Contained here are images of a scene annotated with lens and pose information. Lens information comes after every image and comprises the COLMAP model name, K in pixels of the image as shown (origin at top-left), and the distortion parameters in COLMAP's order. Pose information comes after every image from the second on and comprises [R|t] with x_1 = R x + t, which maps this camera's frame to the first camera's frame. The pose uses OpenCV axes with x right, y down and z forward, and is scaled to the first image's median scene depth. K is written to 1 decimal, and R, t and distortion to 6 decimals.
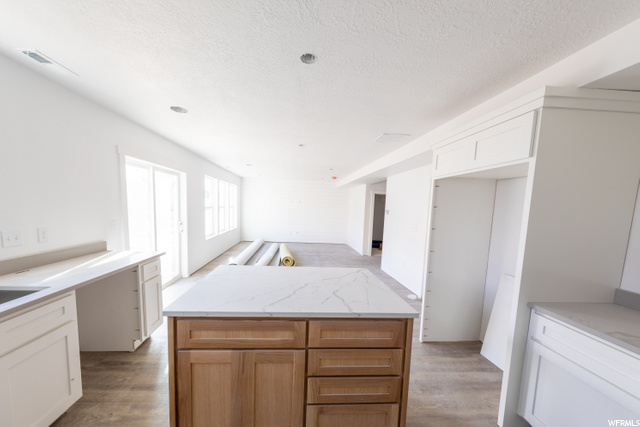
lens RADIAL K [[221.7, 0, 304.5], [0, 221.7, 229.3], [0, 0, 1]] dist [0.000510, -0.000020]
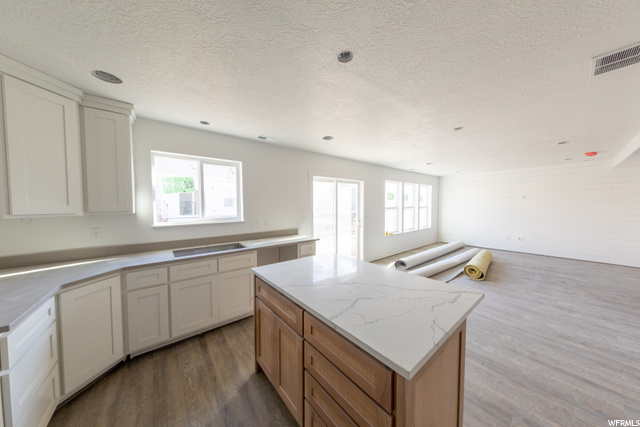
lens RADIAL K [[199.0, 0, 321.4], [0, 199.0, 214.0], [0, 0, 1]] dist [0.001079, -0.000040]
pose [[0.590351, -0.004933, -0.807131, 0.184659], [-0.056109, 0.997311, -0.047134, 0.001711], [0.805194, 0.073113, 0.588487, 0.112967]]
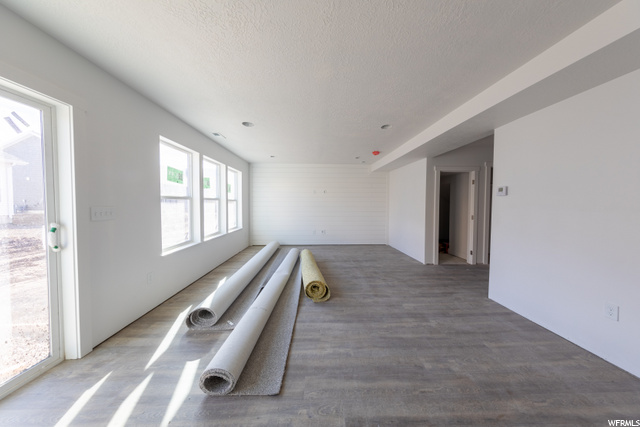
lens RADIAL K [[199.0, 0, 318.6], [0, 199.0, 211.3], [0, 0, 1]] dist [-0.000242, -0.000047]
pose [[0.999319, -0.033934, -0.014498, -0.055608], [0.032816, 0.996907, -0.071417, -0.011730], [0.016877, 0.070893, 0.997341, 0.495844]]
